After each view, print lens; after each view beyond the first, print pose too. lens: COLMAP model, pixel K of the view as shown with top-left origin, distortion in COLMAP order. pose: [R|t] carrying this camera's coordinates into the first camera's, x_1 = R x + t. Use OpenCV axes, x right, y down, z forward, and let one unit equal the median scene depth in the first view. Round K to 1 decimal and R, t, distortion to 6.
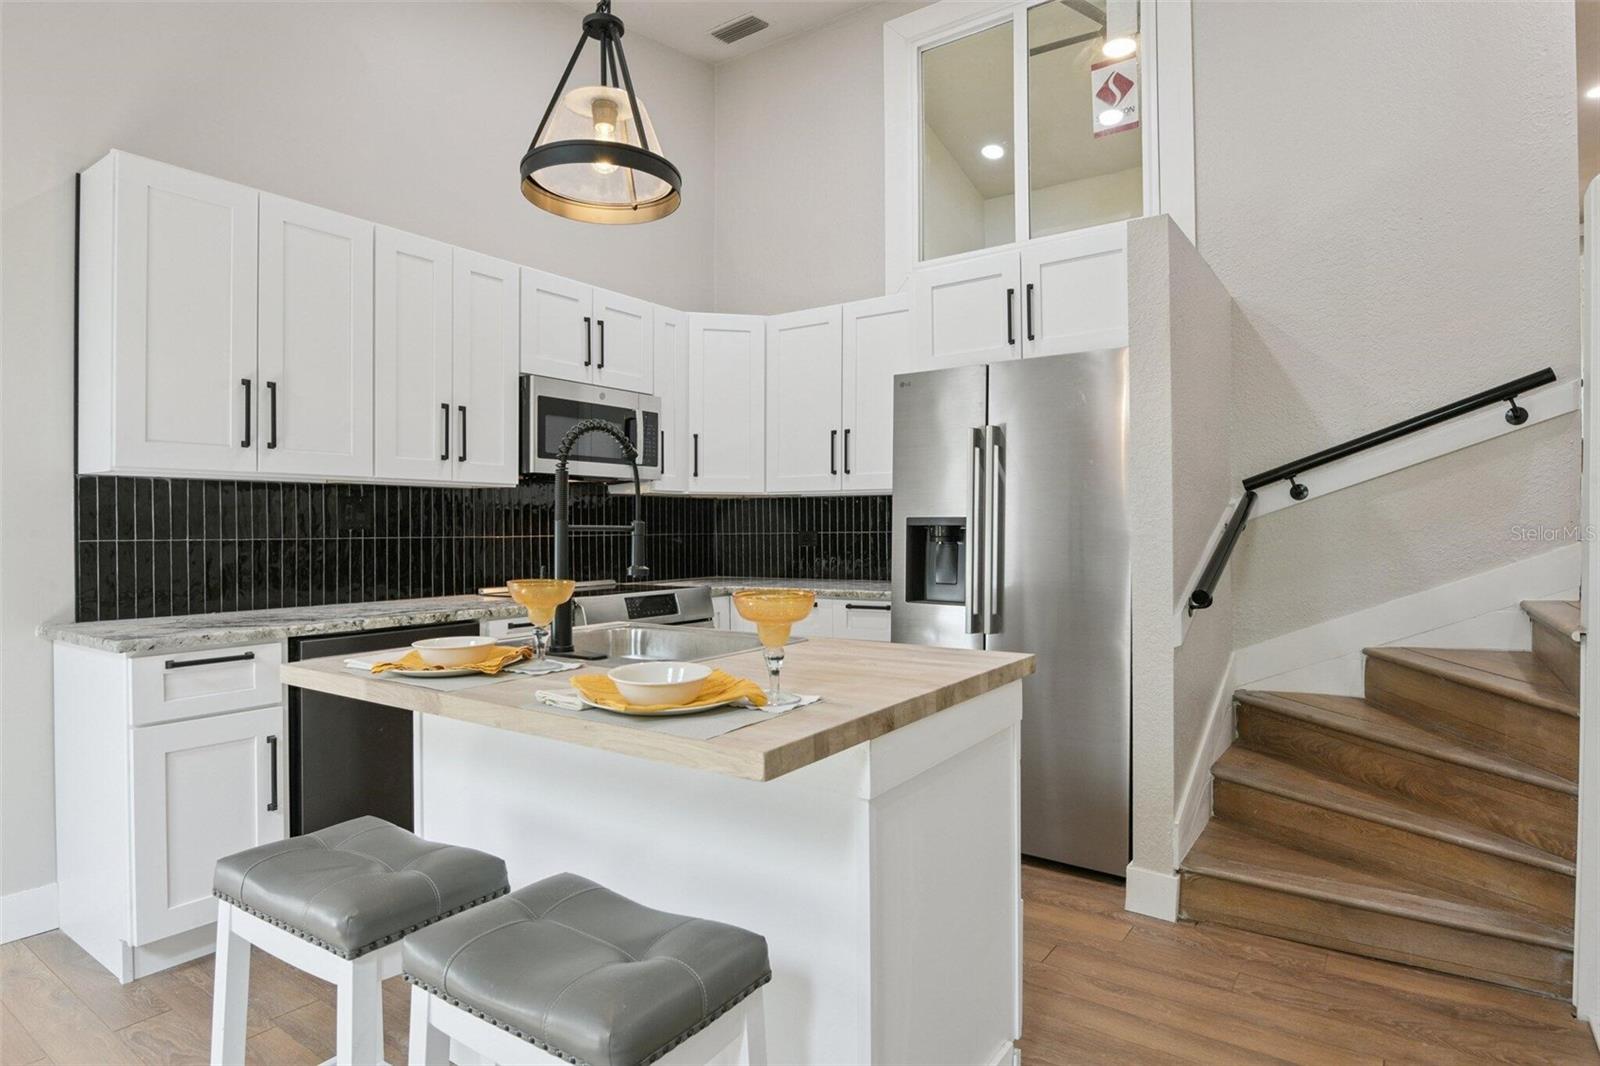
lens RADIAL K [[869.7, 0, 800.8], [0, 869.7, 529.3], [0, 0, 1]] dist [-0.011200, -0.011657]
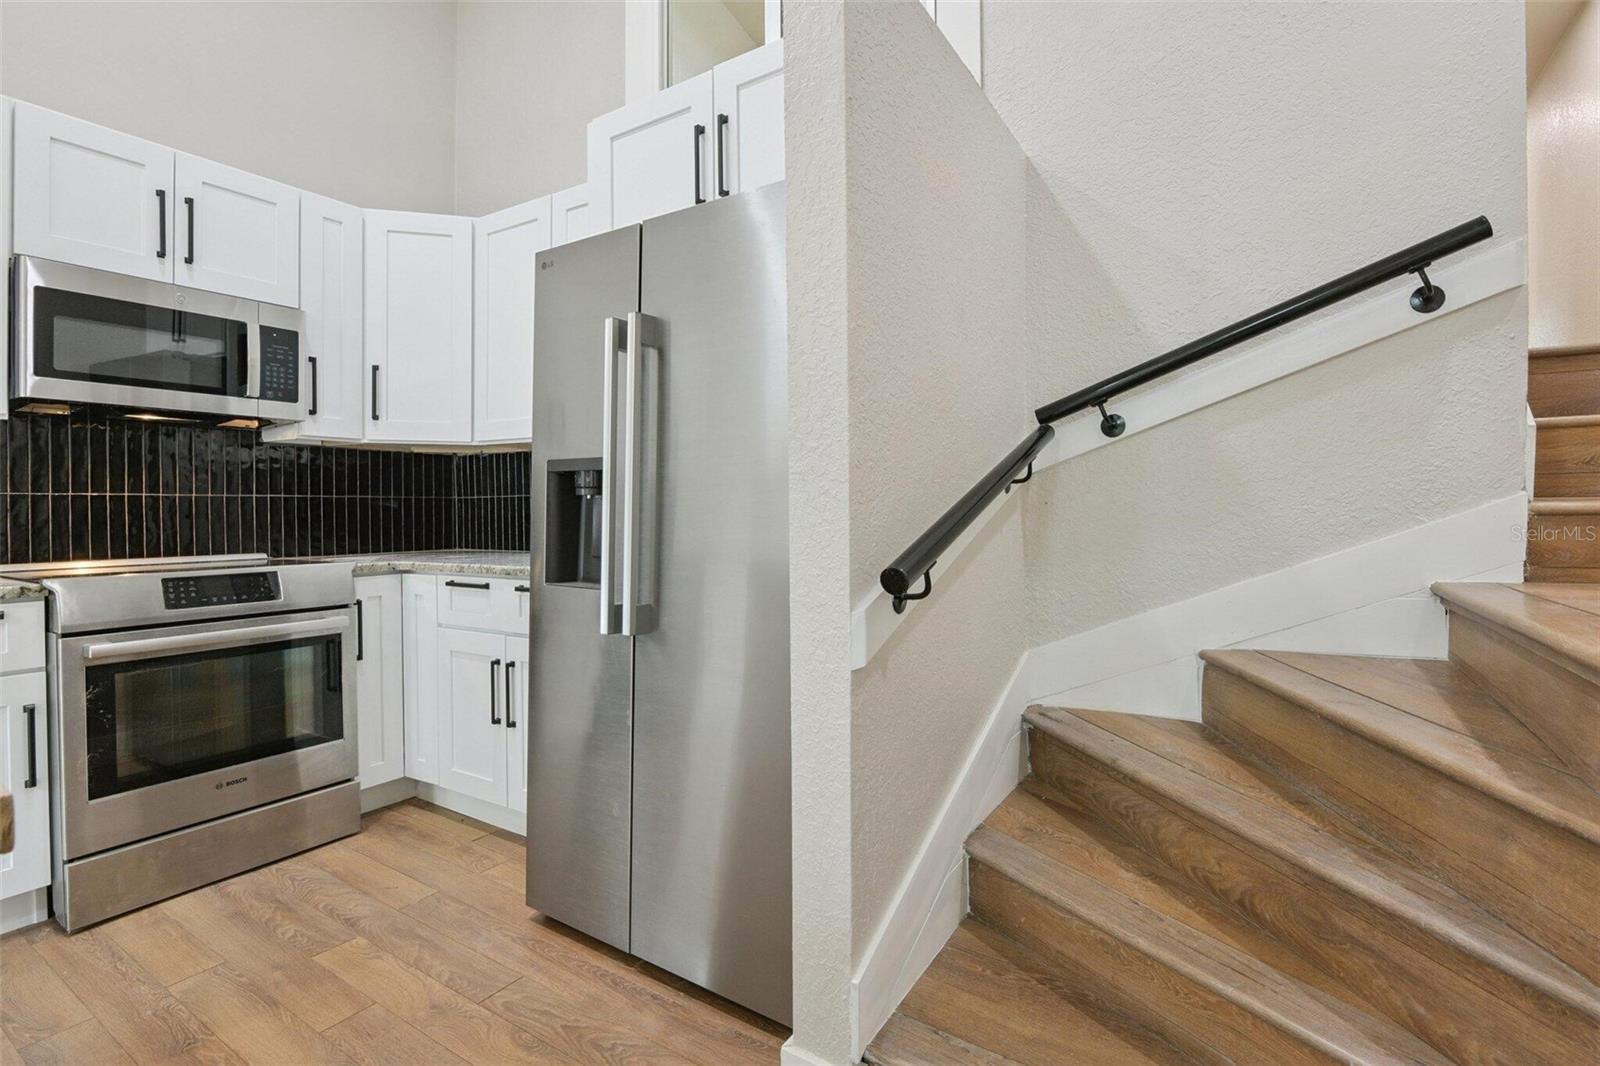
lens RADIAL K [[754.0, 0, 800.4], [0, 754.0, 516.3], [0, 0, 1]] dist [-0.012705, -0.003745]
pose [[0.998650, 0.001014, 0.051929, 0.297174], [-0.001435, 0.999966, 0.008063, 0.025824], [-0.051919, -0.008127, 0.998618, 0.412968]]
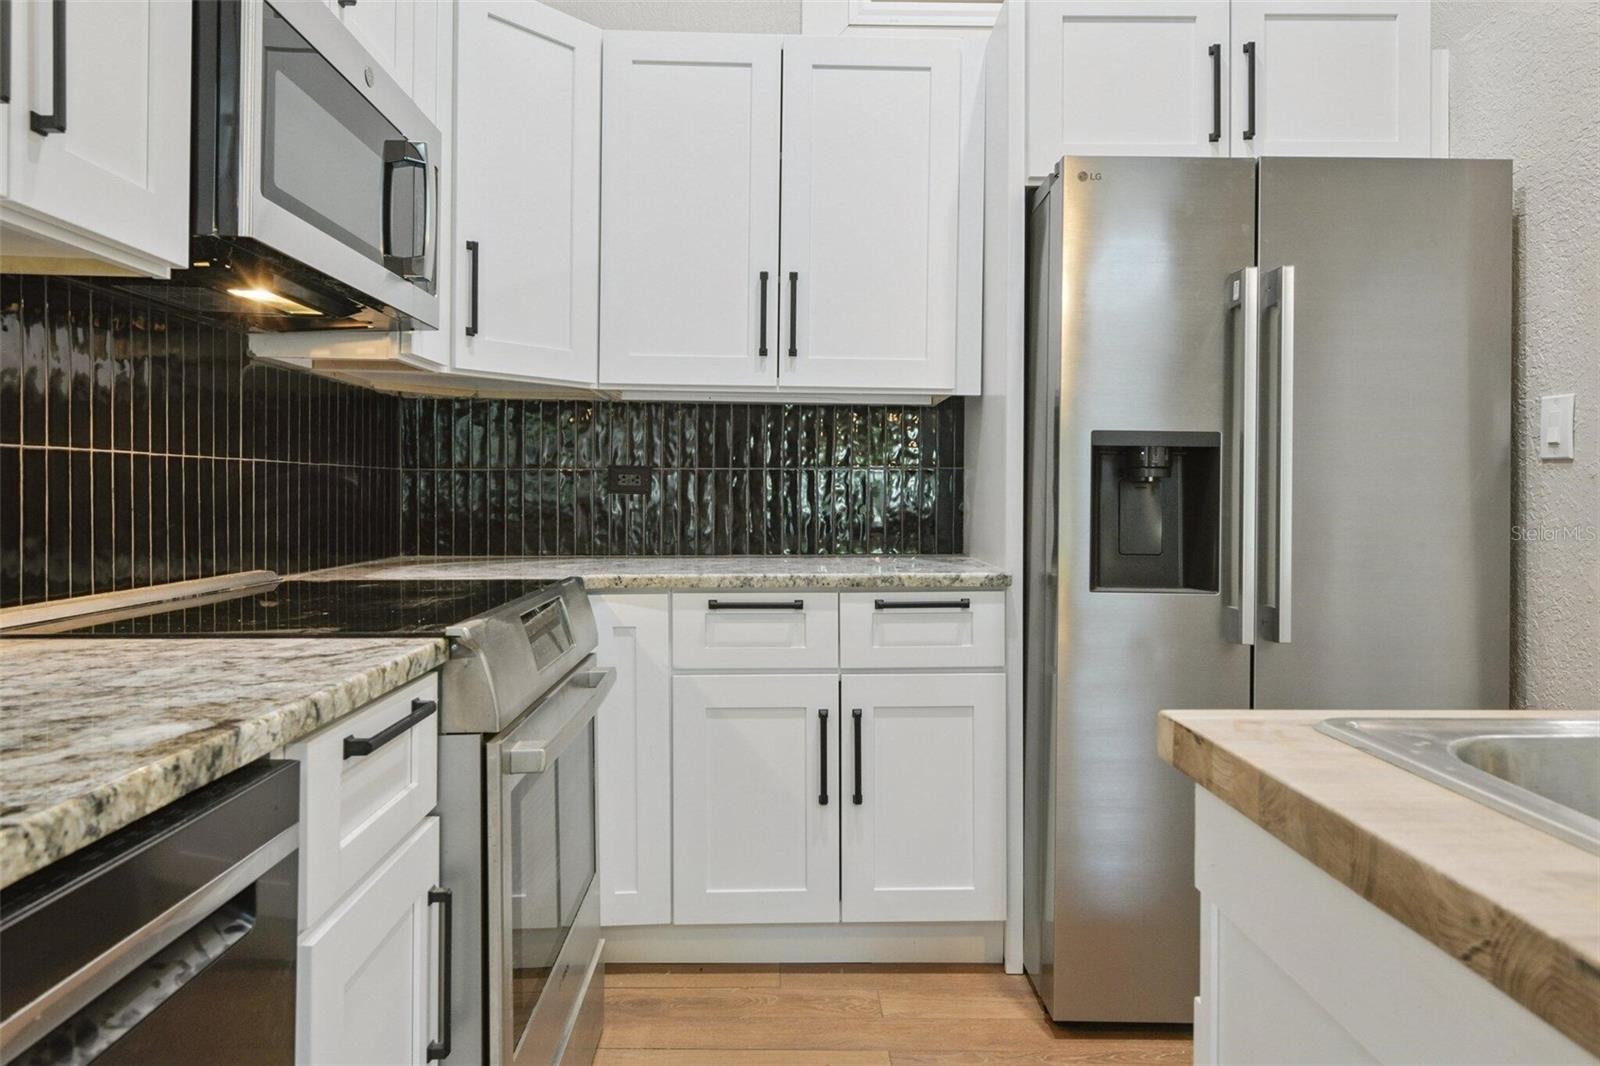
lens RADIAL K [[1016.7, 0, 792.1], [0, 1016.7, 504.8], [0, 0, 1]] dist [0.005213, -0.005775]
pose [[0.804882, 0.004678, 0.593417, -0.399723], [-0.010384, 0.999927, 0.006201, 0.029676], [-0.593344, -0.011153, 0.804872, 0.629089]]
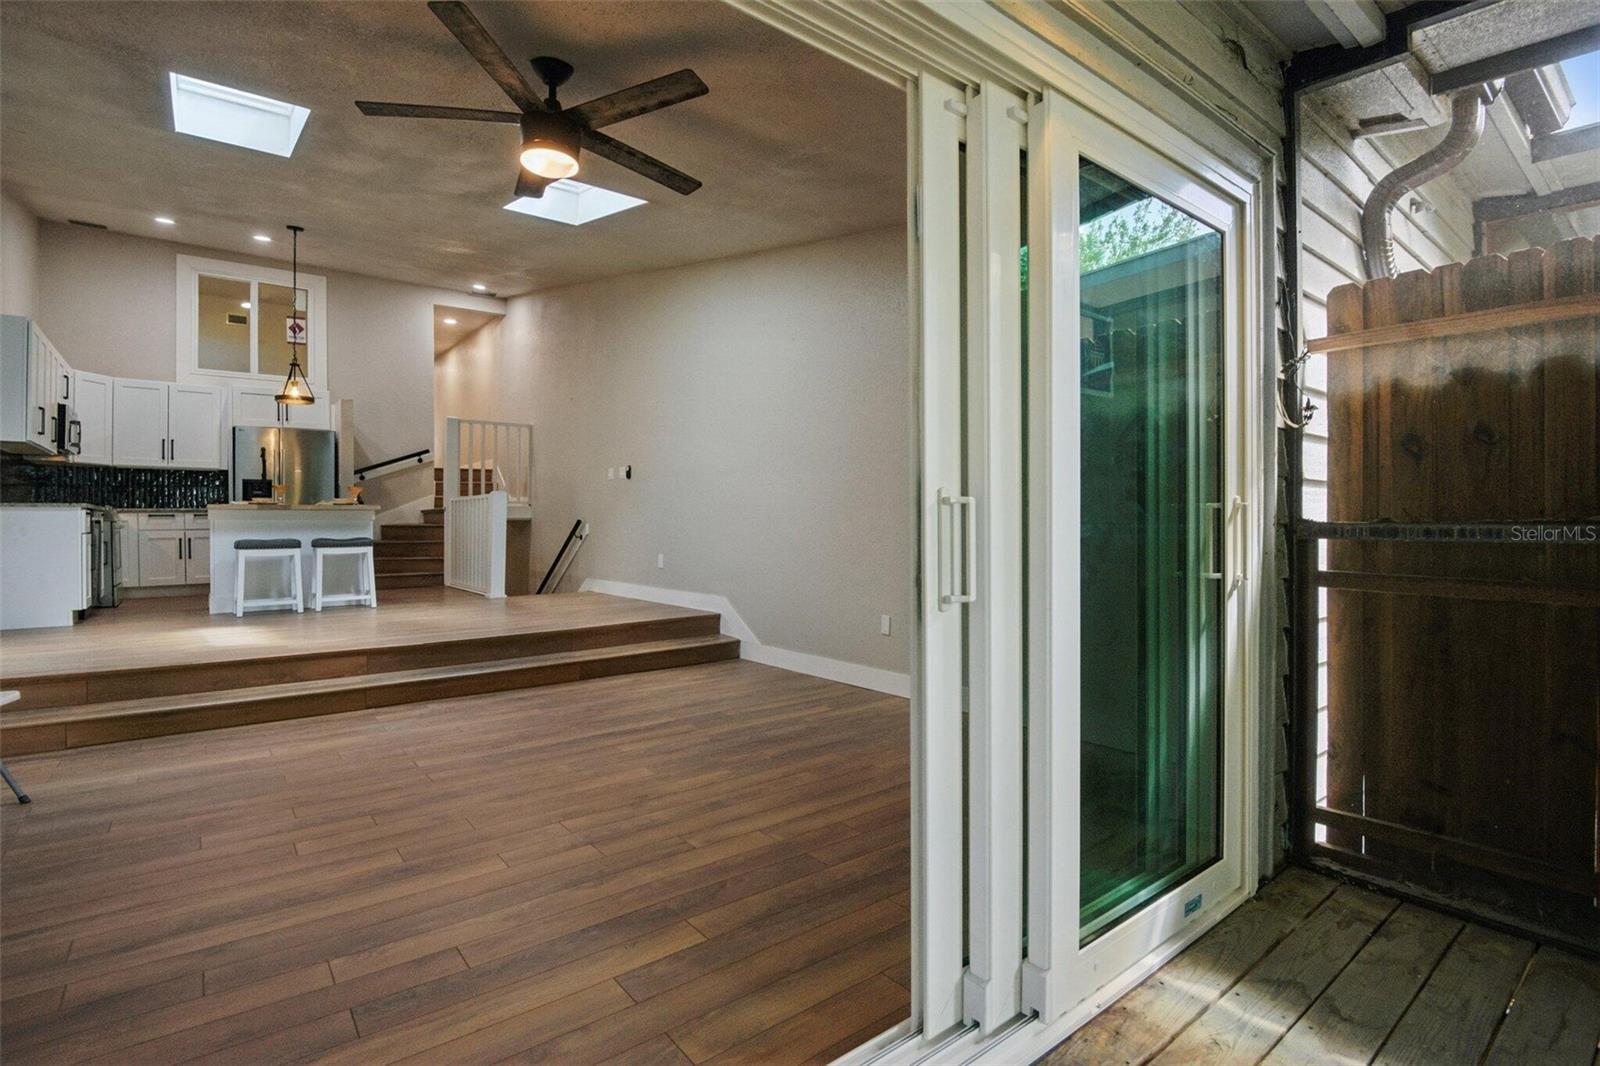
lens RADIAL K [[785.2, 0, 800.5], [0, 785.2, 520.5], [0, 0, 1]] dist [-0.003232, -0.010465]
pose [[0.288447, 0.005080, 0.957482, -1.774746], [0.006779, 0.999950, -0.007348, 0.150330], [-0.957472, 0.008610, 0.288398, -1.426475]]
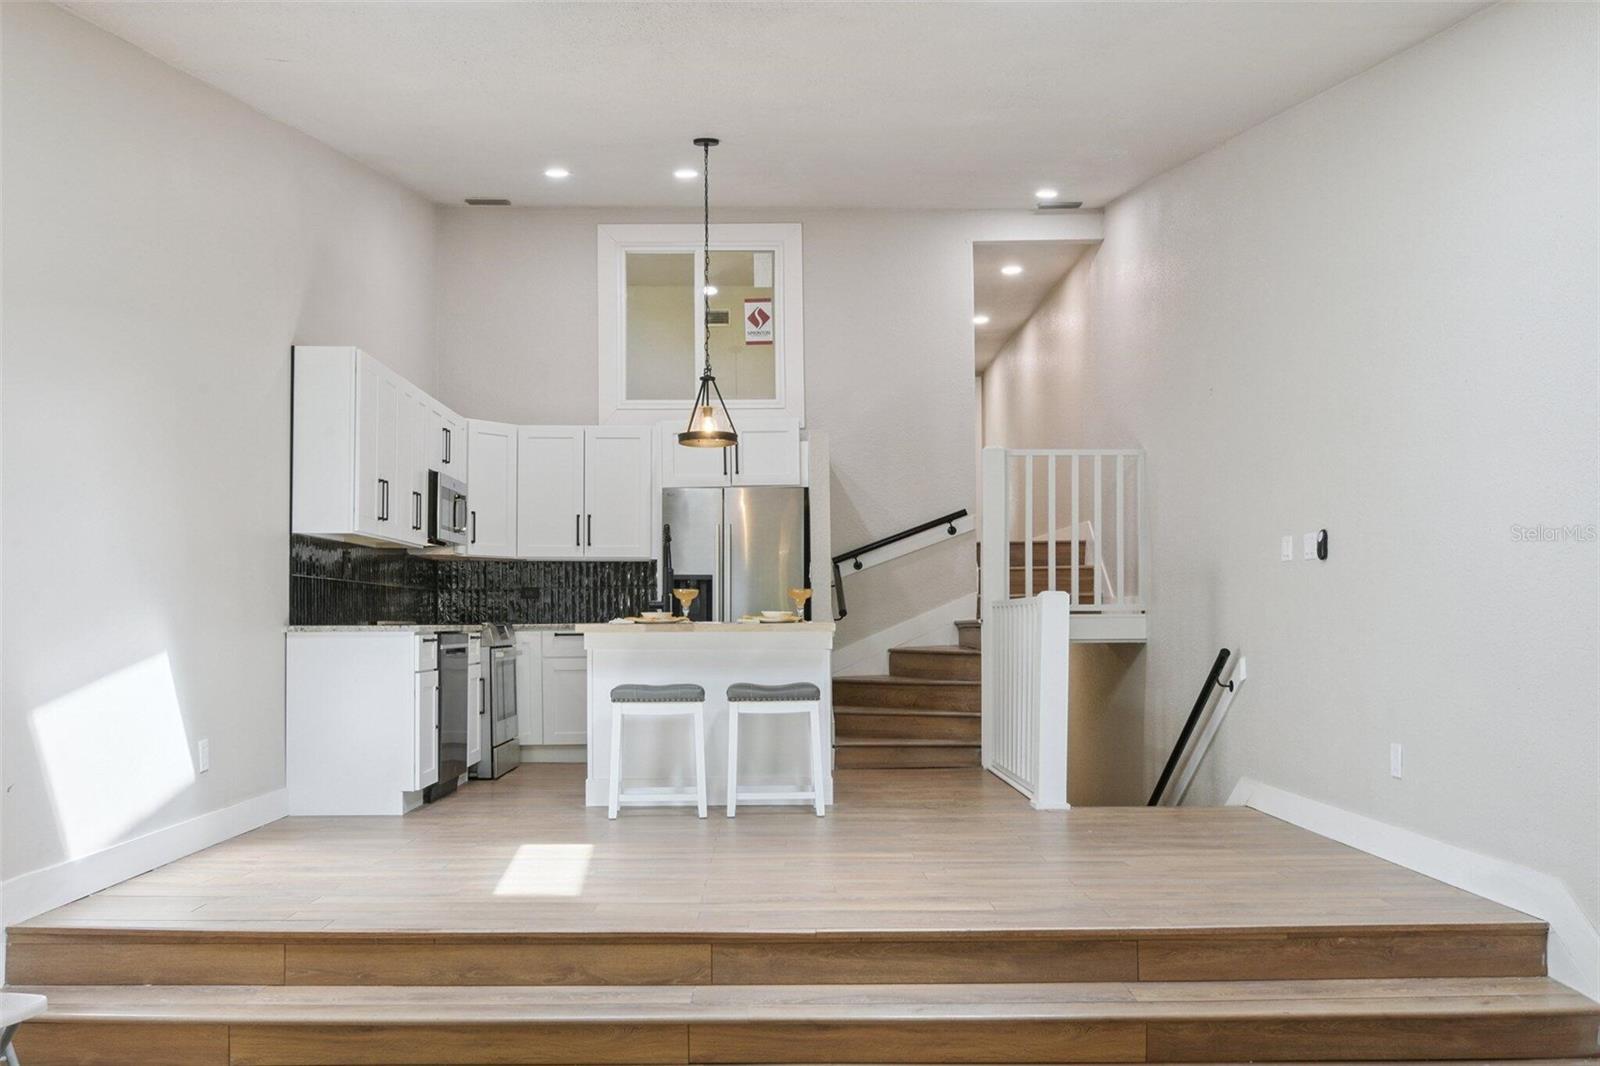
lens RADIAL K [[1399.7, 0, 766.9], [0, 1399.7, 574.0], [0, 0, 1]] dist [0.007173, 0.004401]
pose [[0.815997, 0.021286, 0.577664, -1.311721], [0.001520, 0.999239, -0.038969, 0.091789], [-0.578054, 0.032677, 0.815344, -1.323398]]
